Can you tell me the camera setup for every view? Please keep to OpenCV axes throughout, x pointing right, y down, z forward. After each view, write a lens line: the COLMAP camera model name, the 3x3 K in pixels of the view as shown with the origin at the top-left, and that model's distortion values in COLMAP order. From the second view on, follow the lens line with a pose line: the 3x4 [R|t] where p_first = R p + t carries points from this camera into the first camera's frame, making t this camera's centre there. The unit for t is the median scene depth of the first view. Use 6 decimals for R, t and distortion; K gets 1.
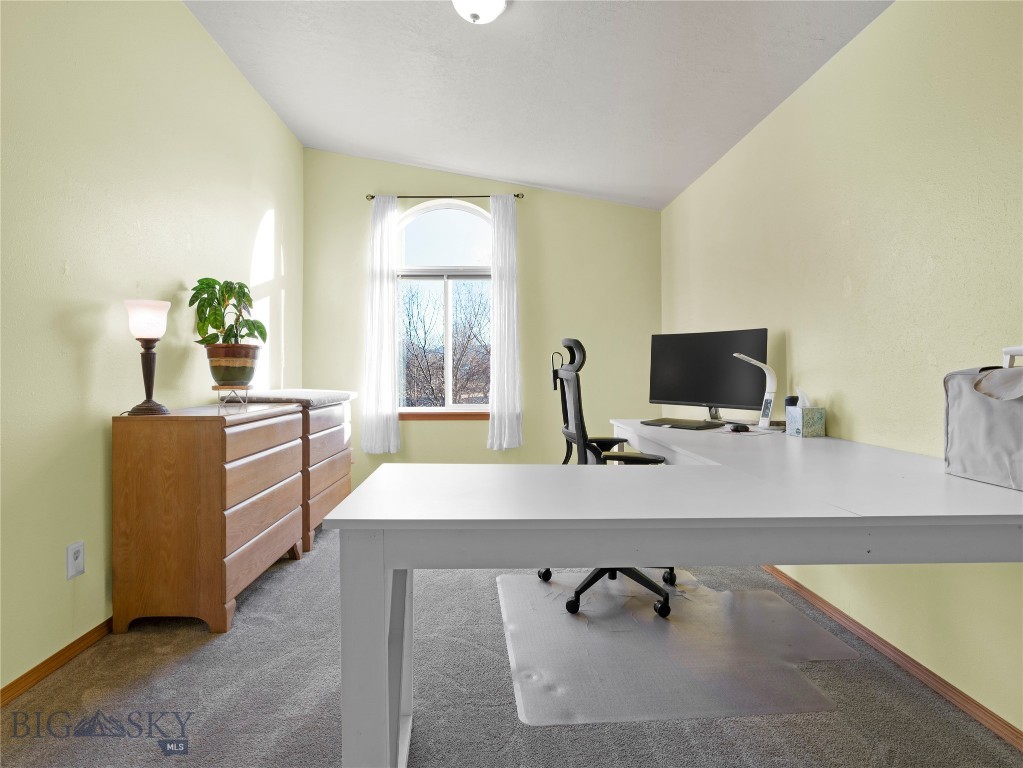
lens RADIAL K [[528.2, 0, 507.4], [0, 528.2, 376.3], [0, 0, 1]] dist [-0.014456, 0.000730]
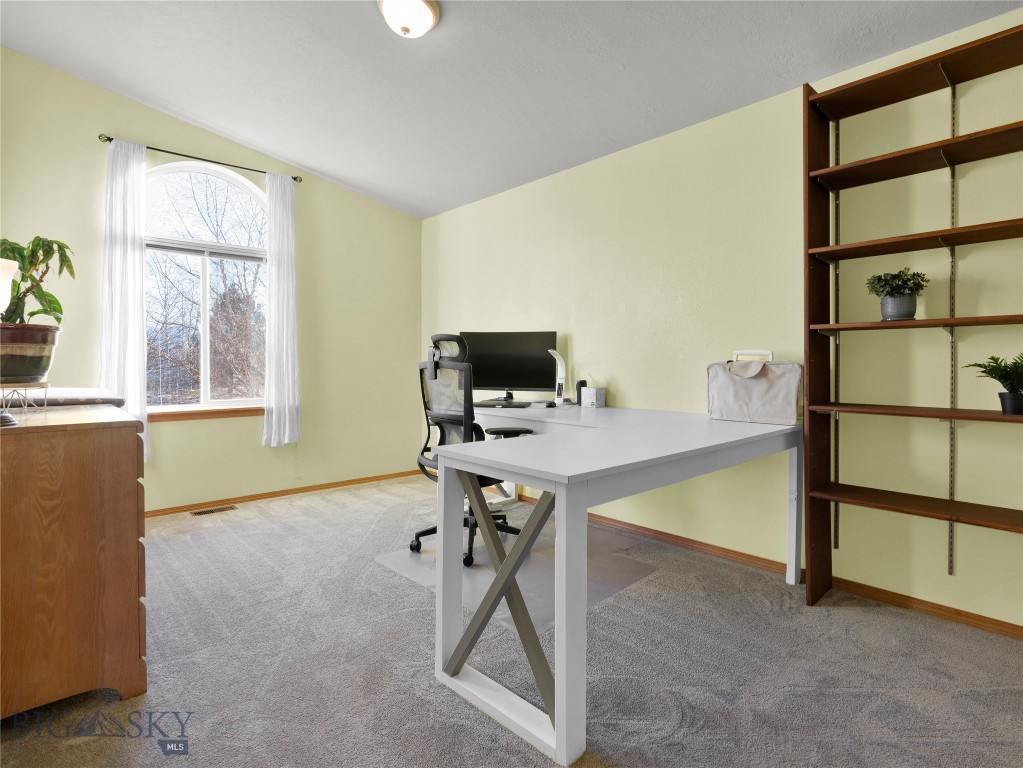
lens RADIAL K [[528.2, 0, 507.4], [0, 528.2, 376.3], [0, 0, 1]] dist [-0.014456, 0.000730]
pose [[0.754736, -0.015915, 0.655836, -0.513569], [0.004939, 0.999815, 0.018578, -0.000732], [-0.656010, -0.010782, 0.754675, 0.041317]]
